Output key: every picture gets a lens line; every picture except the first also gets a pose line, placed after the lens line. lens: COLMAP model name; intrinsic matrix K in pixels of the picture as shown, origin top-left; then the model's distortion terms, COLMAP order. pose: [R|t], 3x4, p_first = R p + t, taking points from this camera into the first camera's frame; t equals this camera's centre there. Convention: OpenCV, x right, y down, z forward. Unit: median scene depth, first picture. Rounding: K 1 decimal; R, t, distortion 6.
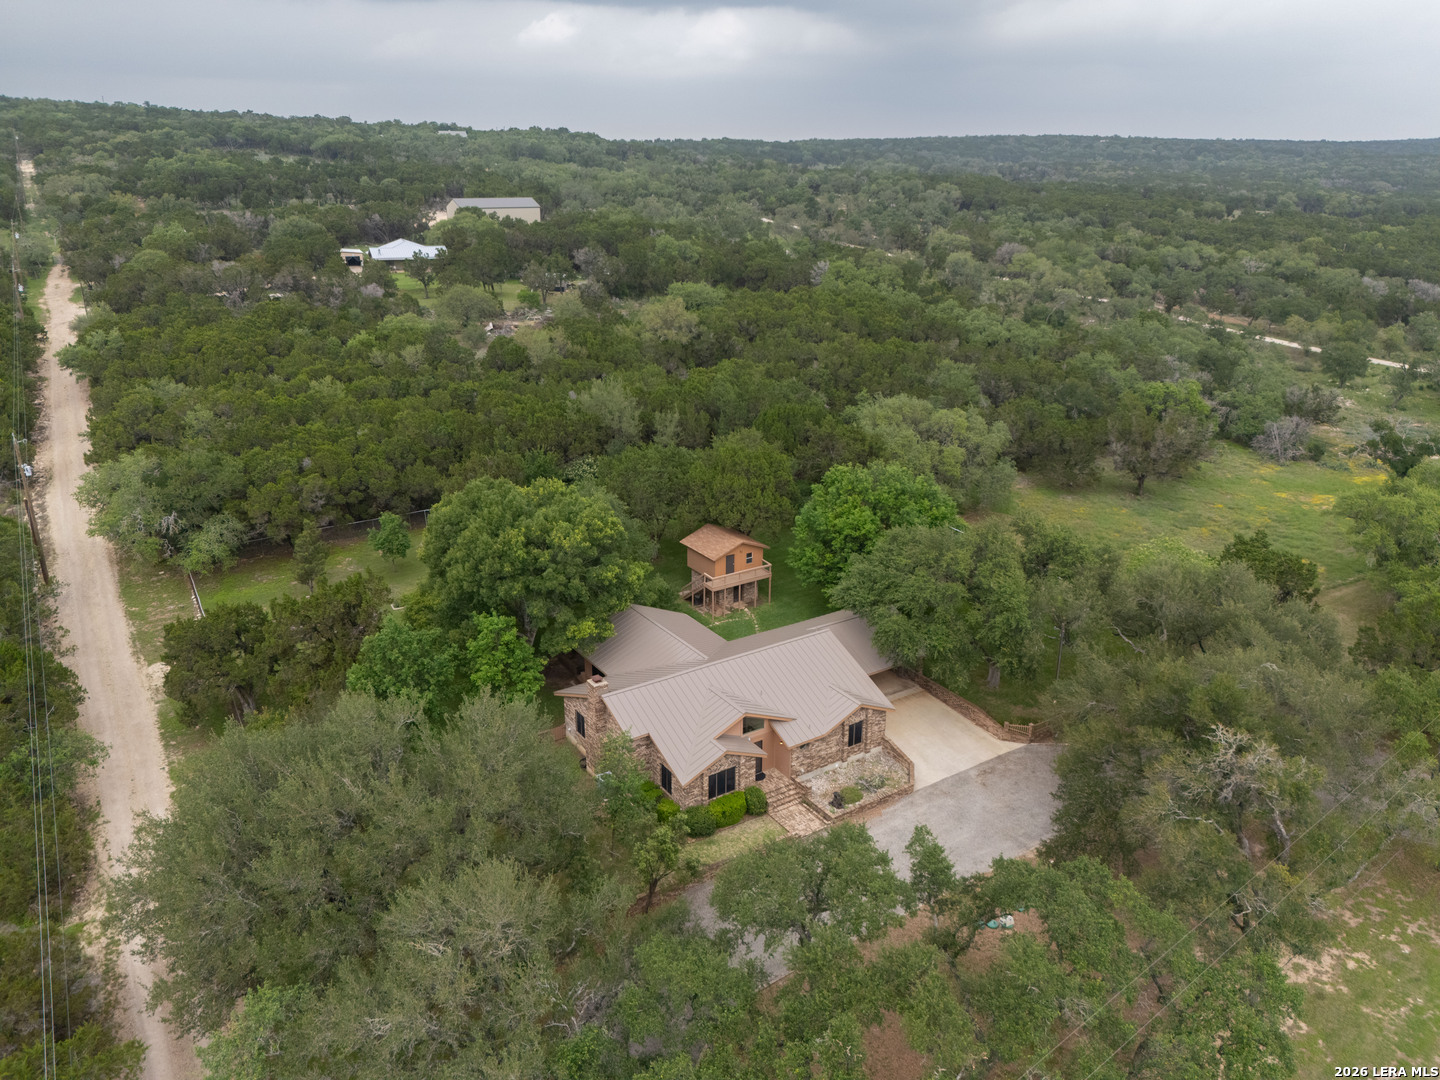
lens RADIAL K [[1065.6, 0, 720.0], [0, 1065.6, 540.0], [0, 0, 1]] dist [0.067528, -0.071859]
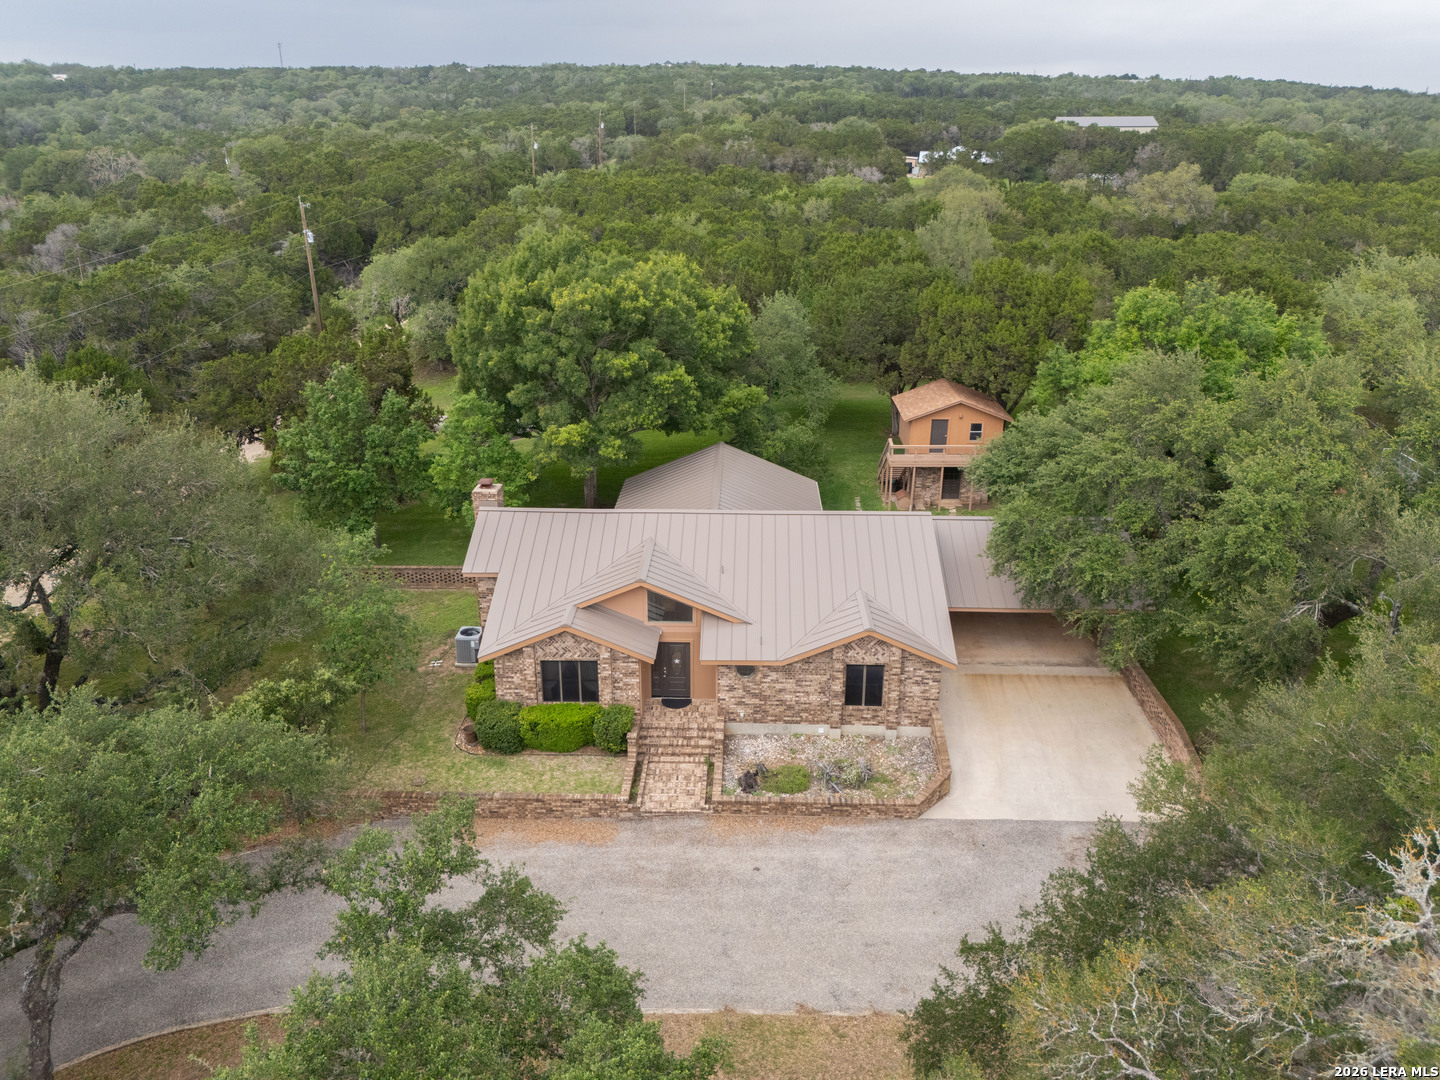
lens RADIAL K [[1061.4, 0, 717.4], [0, 1061.4, 550.7], [0, 0, 1]] dist [0.043823, -0.034159]
pose [[0.815014, 0.206396, -0.541436, 0.330756], [-0.194884, 0.977614, 0.079312, 0.083885], [0.545686, 0.040876, 0.836992, 0.489768]]
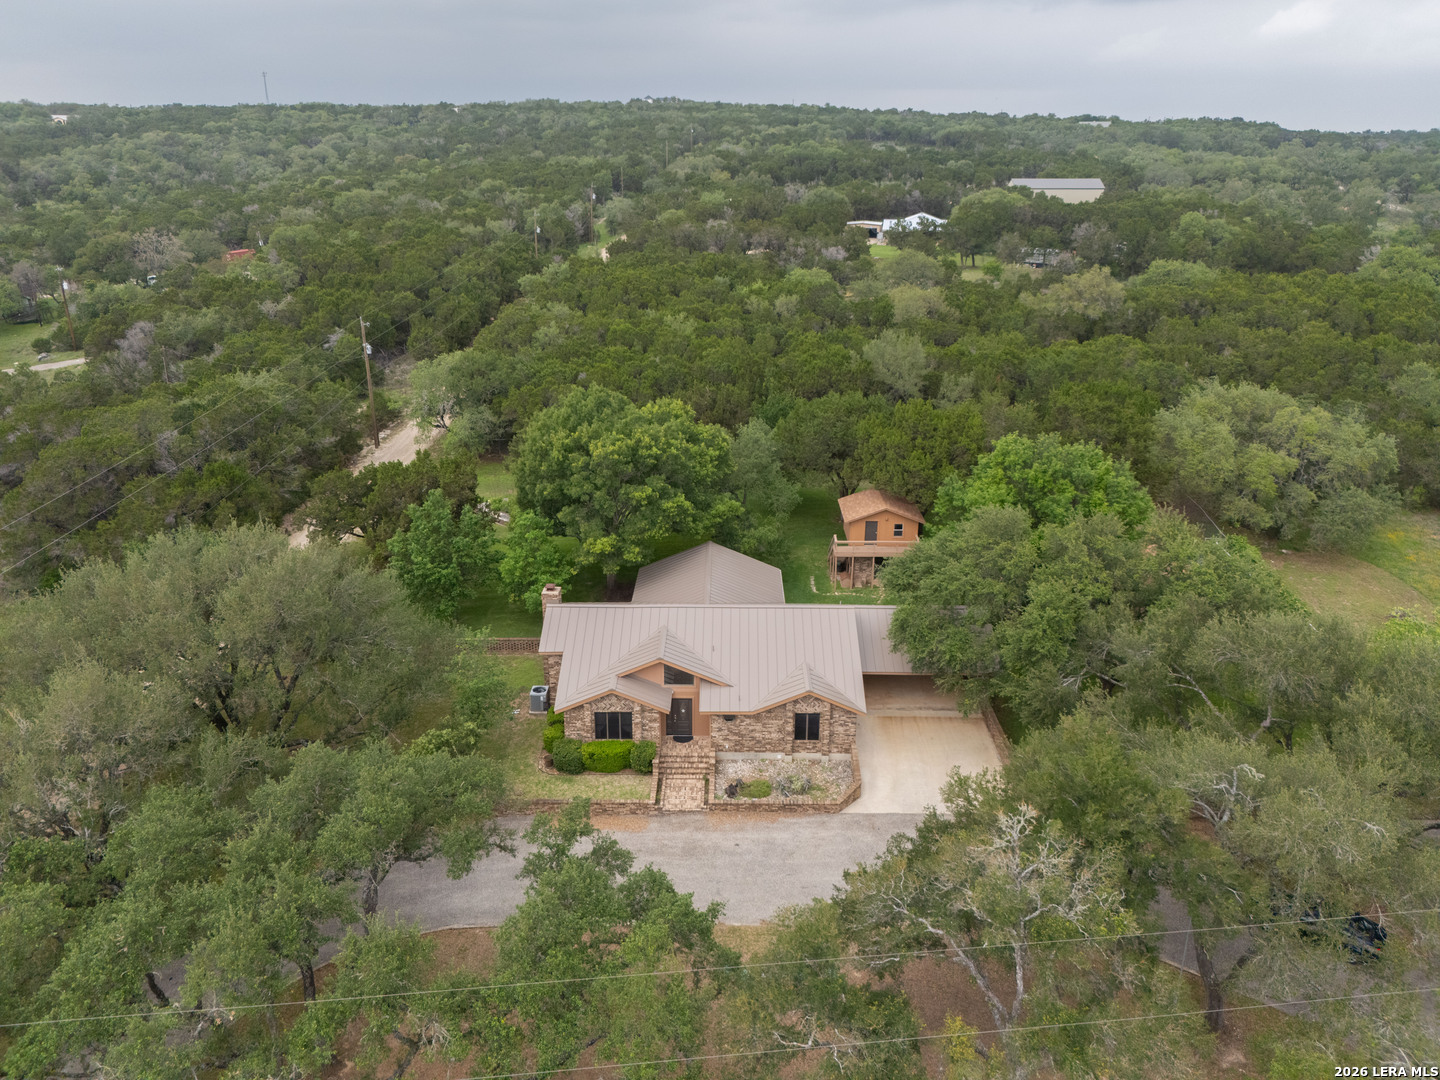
lens RADIAL K [[1065.6, 0, 720.0], [0, 1065.6, 540.0], [0, 0, 1]] dist [0.067528, -0.071859]
pose [[0.826985, 0.188951, -0.529522, 0.463628], [-0.191322, 0.980203, 0.050971, 0.010673], [0.528670, 0.059157, 0.846764, 0.248999]]
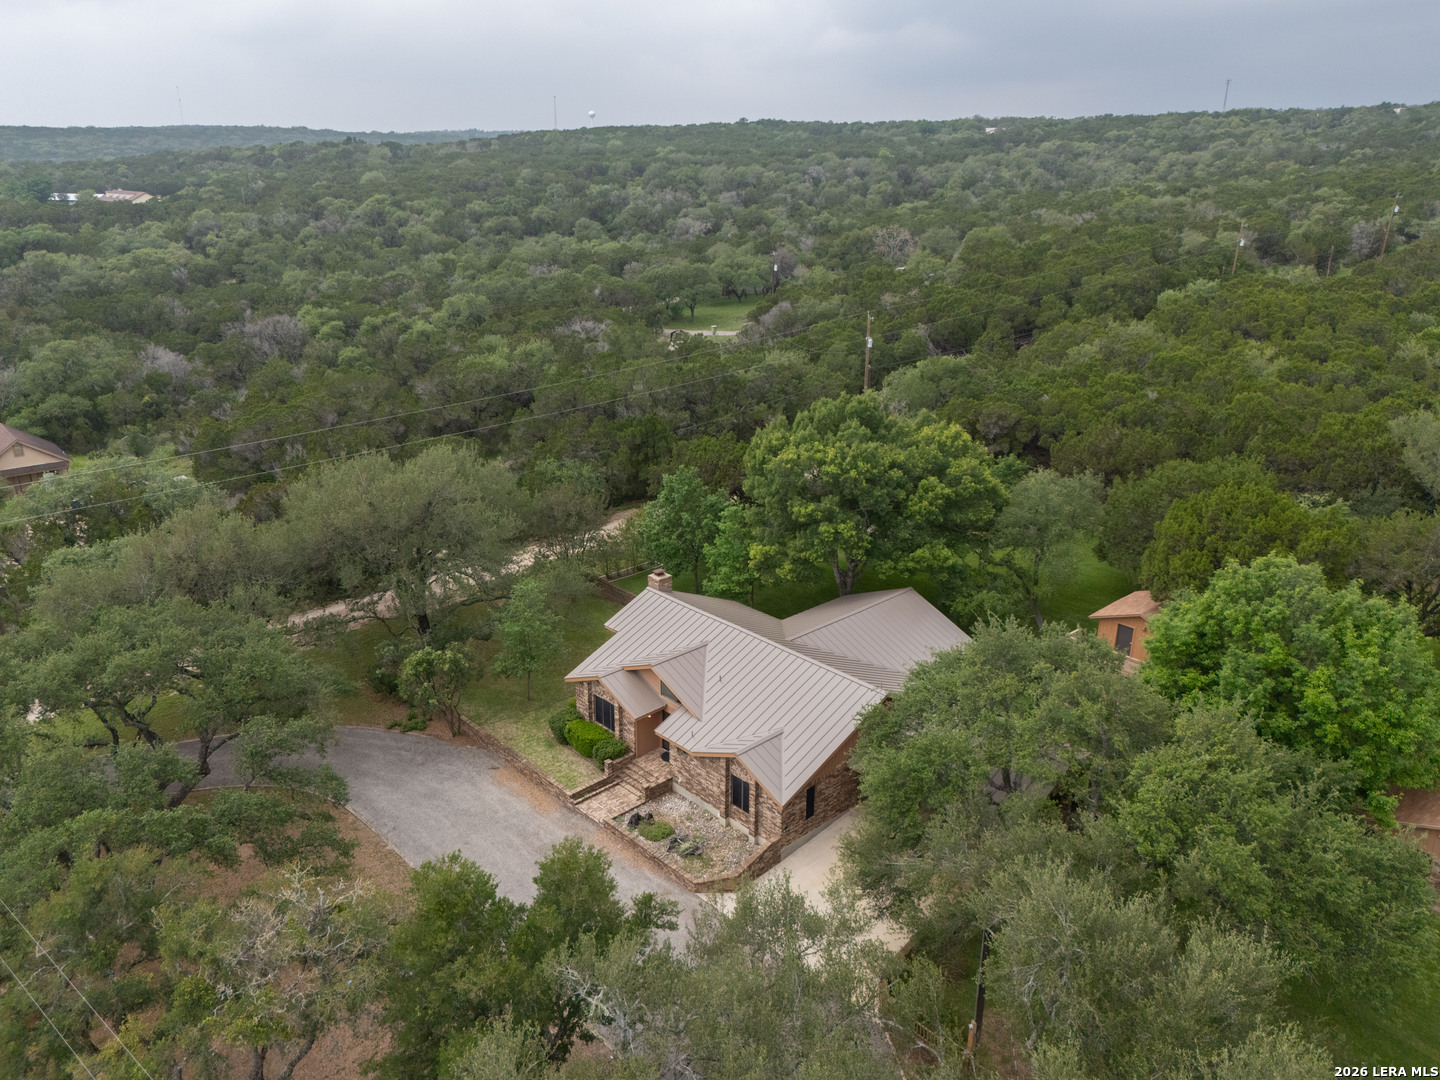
lens RADIAL K [[1065.6, 0, 720.0], [0, 1065.6, 540.0], [0, 0, 1]] dist [0.067528, -0.071859]
pose [[0.163633, 0.328499, -0.930222, 0.712132], [-0.343166, 0.902998, 0.258519, -0.149157], [0.924912, 0.276918, 0.260490, 0.726167]]
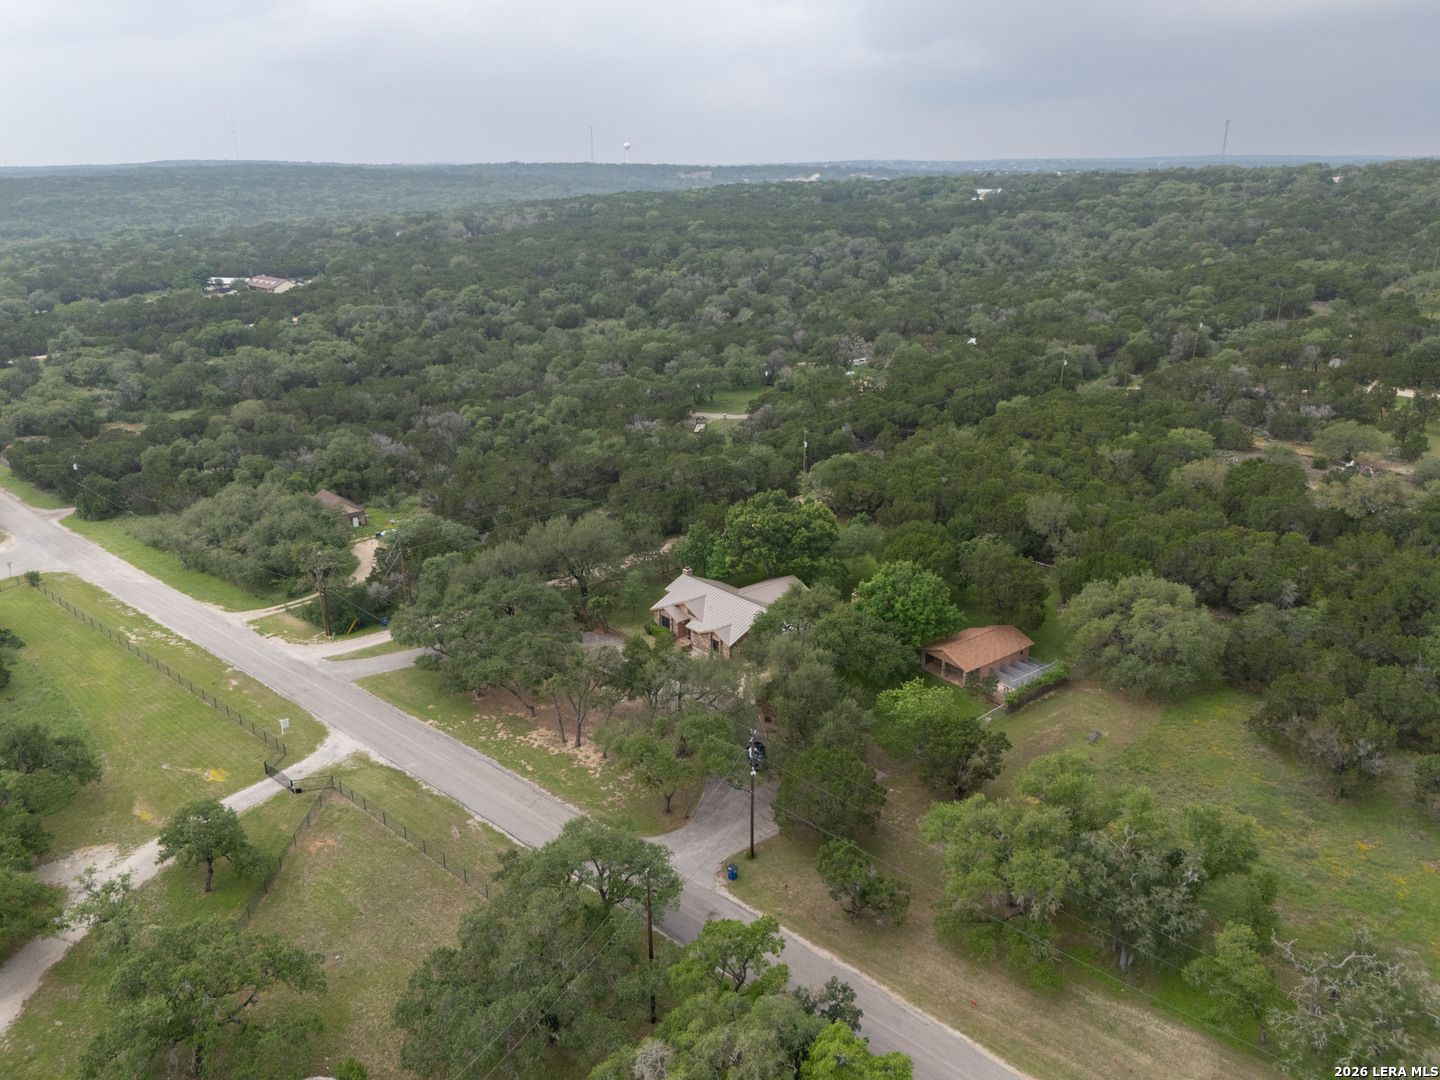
lens RADIAL K [[1065.6, 0, 720.0], [0, 1065.6, 540.0], [0, 0, 1]] dist [0.067528, -0.071859]
pose [[0.135721, 0.316794, -0.938734, 1.876432], [-0.336889, 0.905799, 0.256972, -0.498107], [0.931711, 0.281373, 0.229660, 0.474225]]
